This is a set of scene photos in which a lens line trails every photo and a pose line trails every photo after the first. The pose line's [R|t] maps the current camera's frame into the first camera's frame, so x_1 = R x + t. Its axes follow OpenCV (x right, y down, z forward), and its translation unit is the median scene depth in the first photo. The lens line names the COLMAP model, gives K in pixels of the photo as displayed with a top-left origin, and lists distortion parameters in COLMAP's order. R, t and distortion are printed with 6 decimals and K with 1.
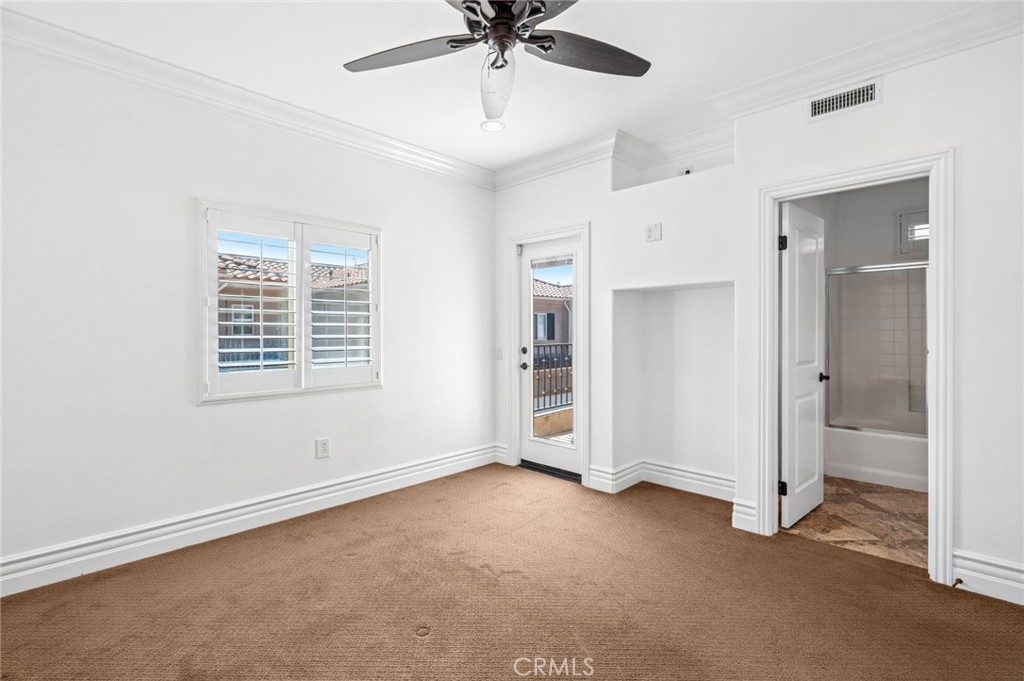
lens RADIAL K [[472.4, 0, 518.1], [0, 472.4, 333.9], [0, 0, 1]] dist [0.002518, -0.001527]
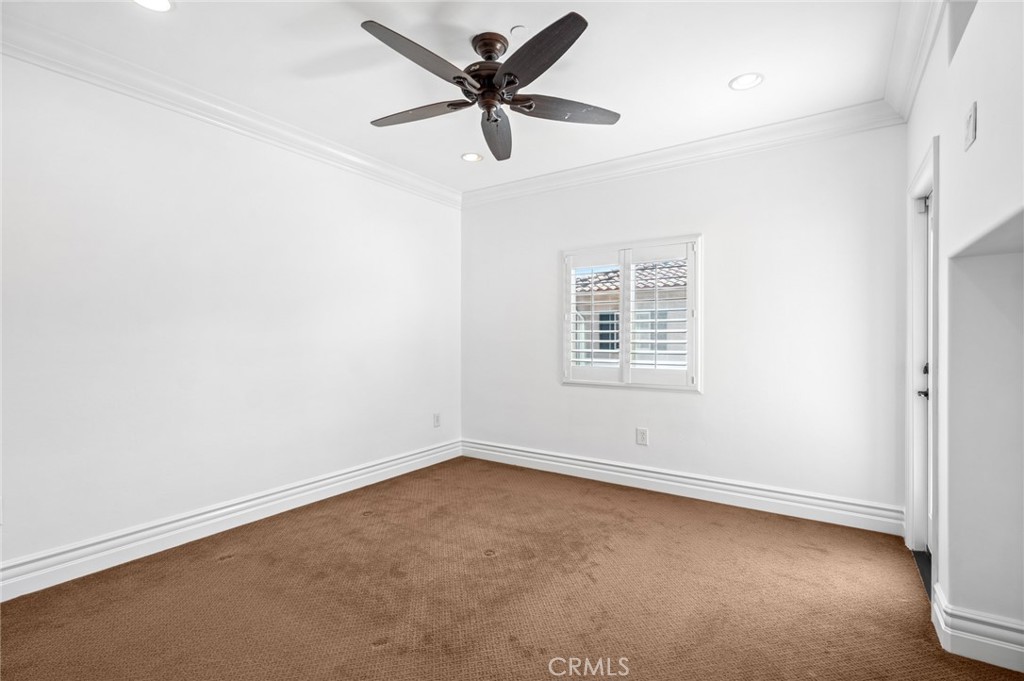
lens RADIAL K [[472.4, 0, 514.3], [0, 472.4, 341.6], [0, 0, 1]] dist [0.002518, -0.001527]
pose [[0.173771, 0.012682, -0.984704, 0.691632], [-0.003542, 0.999919, 0.012253, -0.007424], [0.984780, 0.001359, 0.173802, 0.487636]]
